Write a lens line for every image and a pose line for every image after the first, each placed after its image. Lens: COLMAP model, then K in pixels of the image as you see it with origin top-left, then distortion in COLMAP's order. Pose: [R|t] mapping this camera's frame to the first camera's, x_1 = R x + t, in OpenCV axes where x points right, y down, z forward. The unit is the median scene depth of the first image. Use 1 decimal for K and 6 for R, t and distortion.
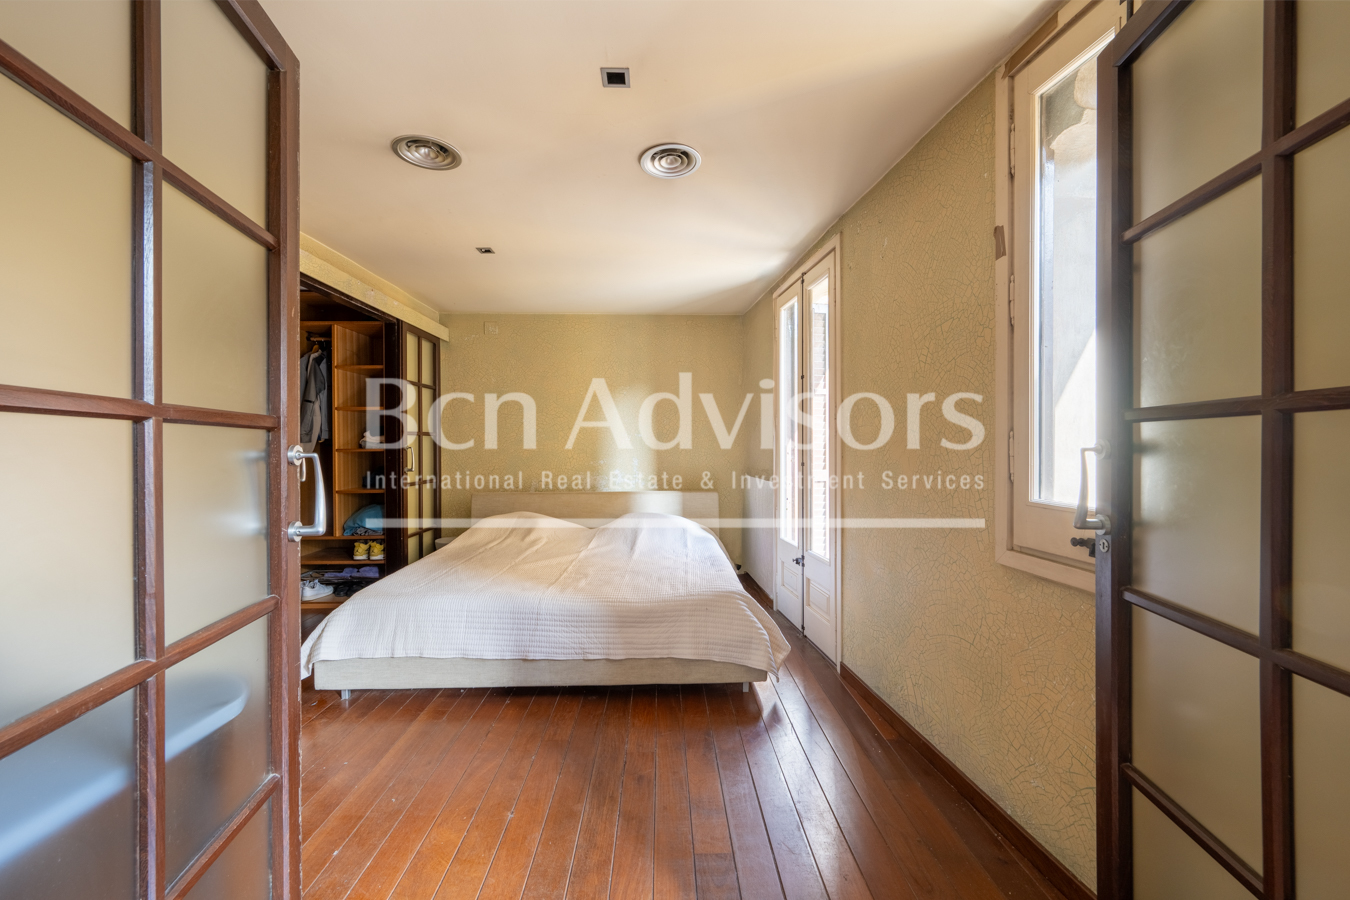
lens RADIAL K [[528.7, 0, 672.6], [0, 528.7, 446.1], [0, 0, 1]] dist [0.000566, 0.000054]
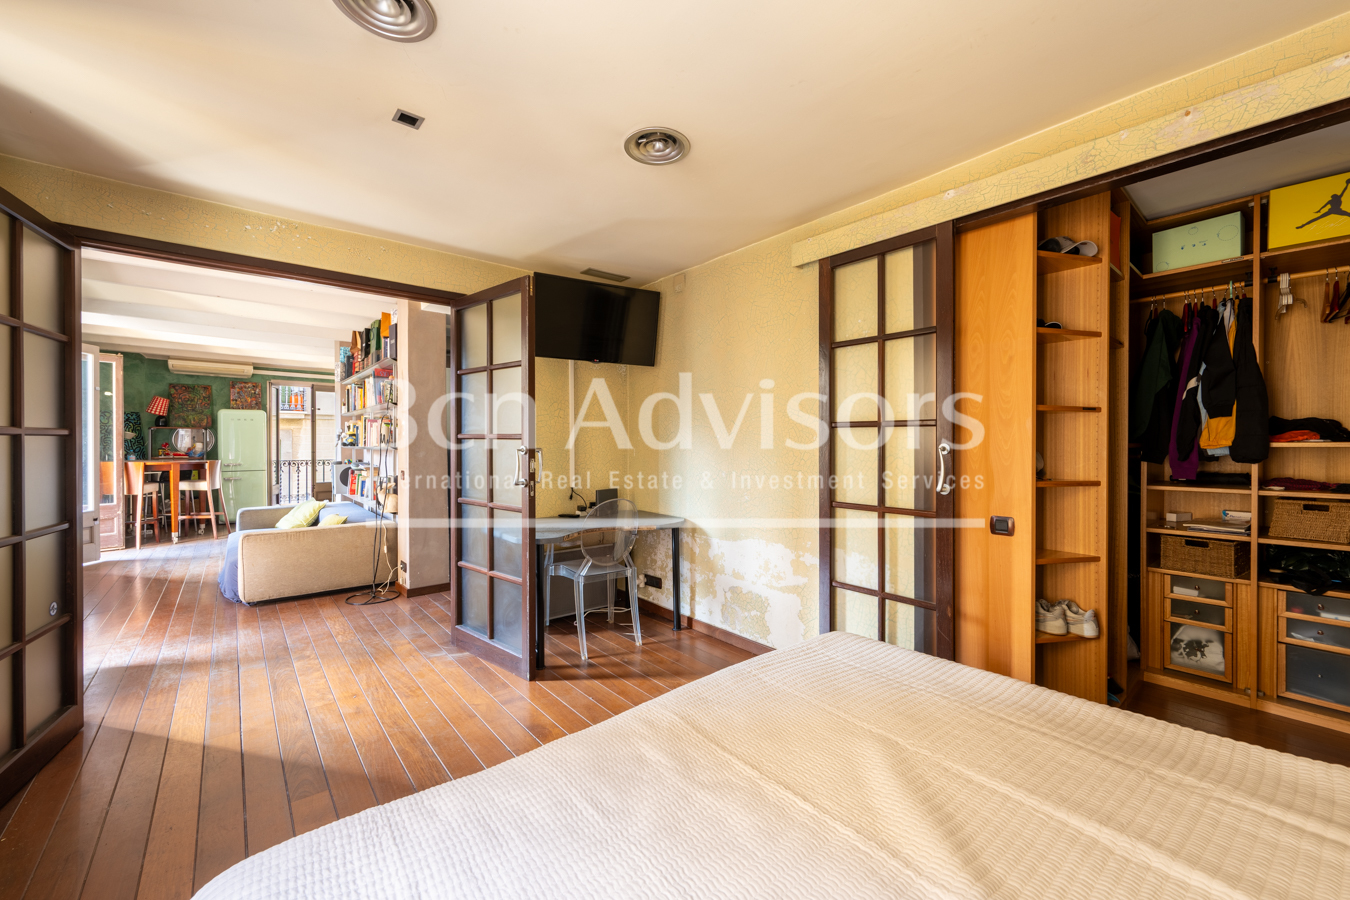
lens RADIAL K [[528.7, 0, 672.6], [0, 528.7, 446.1], [0, 0, 1]] dist [0.000566, 0.000054]
pose [[-0.771115, 0.008270, -0.636643, 0.071617], [0.001615, 0.999938, 0.011033, -0.007184], [0.636694, 0.007479, -0.771080, 0.932313]]
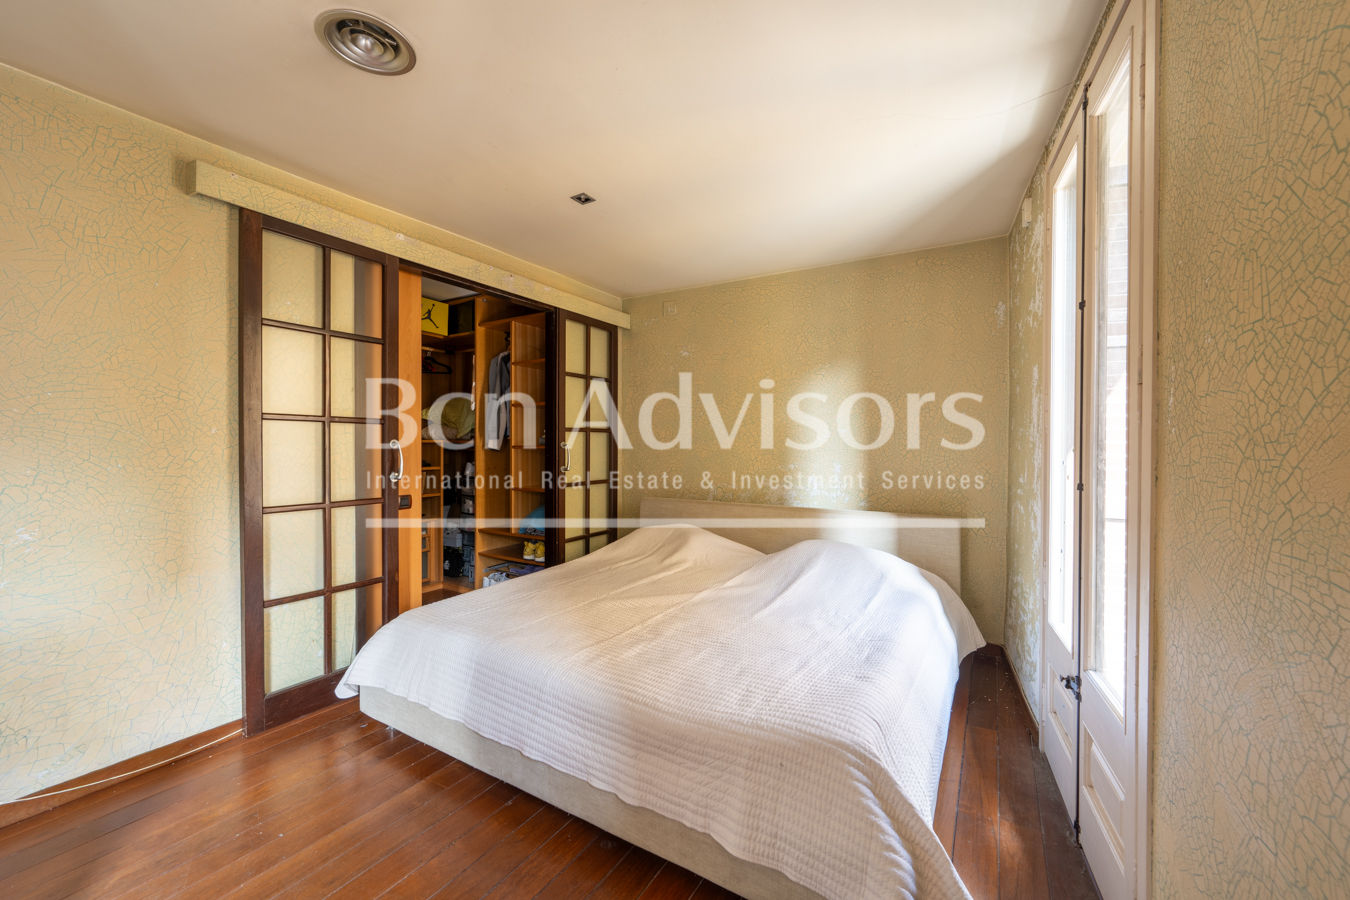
lens RADIAL K [[528.7, 0, 672.6], [0, 528.7, 446.1], [0, 0, 1]] dist [0.000566, 0.000054]
pose [[0.844412, 0.009384, -0.535613, 0.153704], [-0.008449, 0.999955, 0.004200, -0.000643], [0.535628, 0.000979, 0.844453, 0.319212]]
